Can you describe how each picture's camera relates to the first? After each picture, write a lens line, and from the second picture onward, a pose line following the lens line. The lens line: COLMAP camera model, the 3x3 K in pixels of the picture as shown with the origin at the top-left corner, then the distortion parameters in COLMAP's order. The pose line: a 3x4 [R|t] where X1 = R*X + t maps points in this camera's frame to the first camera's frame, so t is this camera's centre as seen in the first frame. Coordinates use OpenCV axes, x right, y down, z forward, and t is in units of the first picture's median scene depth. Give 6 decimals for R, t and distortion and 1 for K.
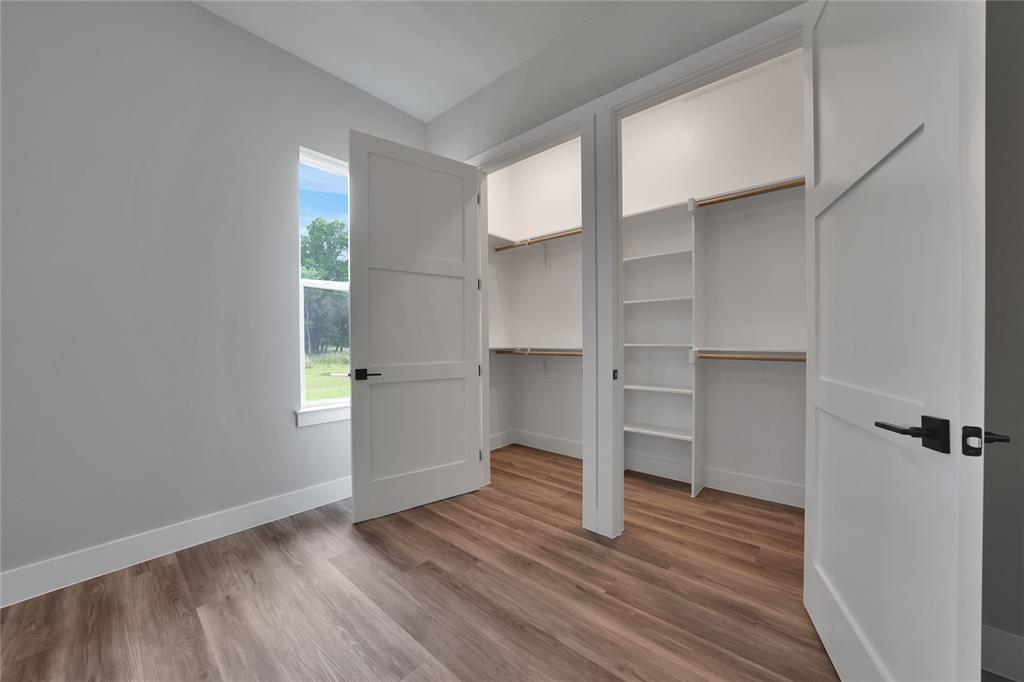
lens RADIAL K [[369.4, 0, 514.3], [0, 369.4, 333.0], [0, 0, 1]] dist [-0.022228, 0.000215]
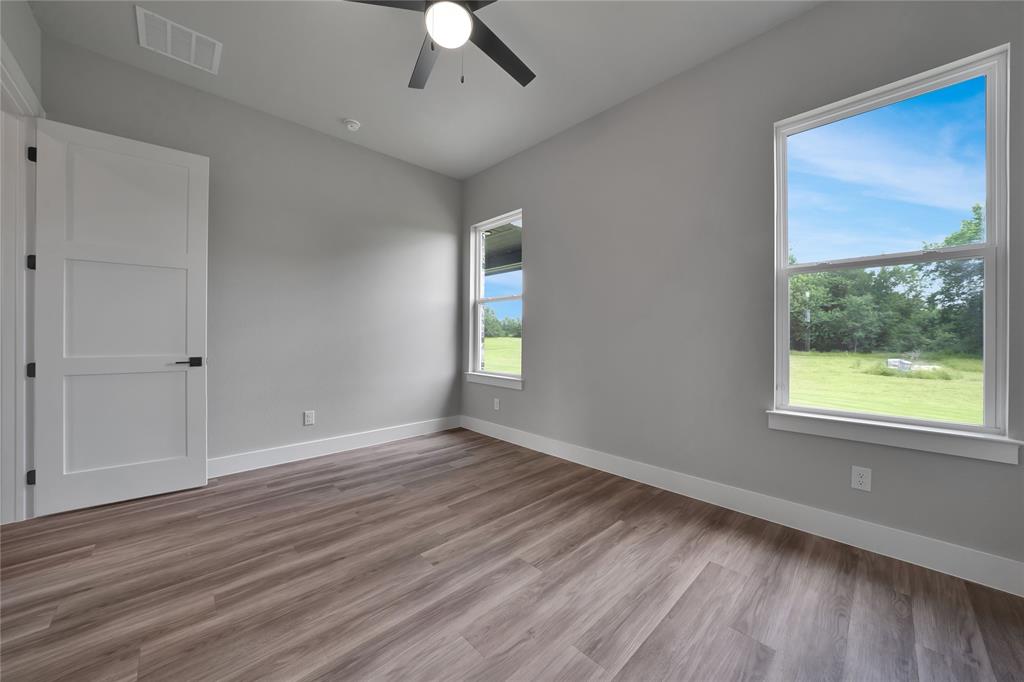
lens RADIAL K [[364.8, 0, 514.0], [0, 364.8, 336.3], [0, 0, 1]] dist [-0.033097, 0.007446]
pose [[-0.099218, 0.008442, -0.995030, 0.593239], [0.023751, 0.999699, 0.006114, 0.005509], [0.994782, -0.023026, -0.099389, 0.722172]]
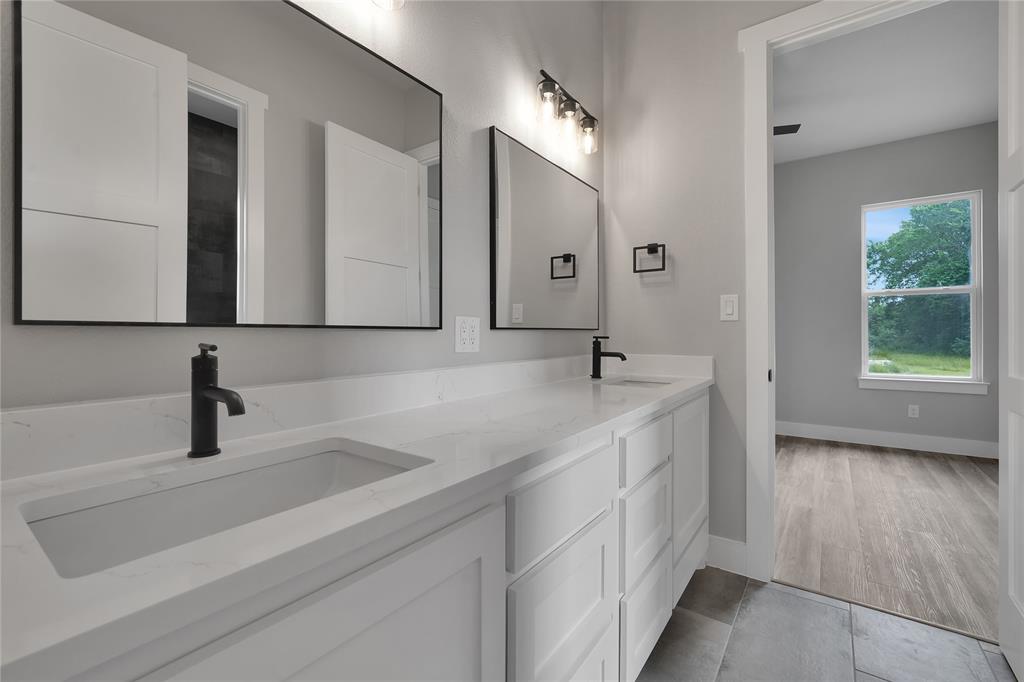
lens RADIAL K [[440.1, 0, 512.0], [0, 440.1, 341.0], [0, 0, 1]] dist [-0.000059, -0.000225]
pose [[0.090193, 0.015580, -0.995802, 1.786385], [0.034911, 0.999214, 0.018796, -0.047470], [0.995312, -0.036460, 0.089578, -0.975341]]
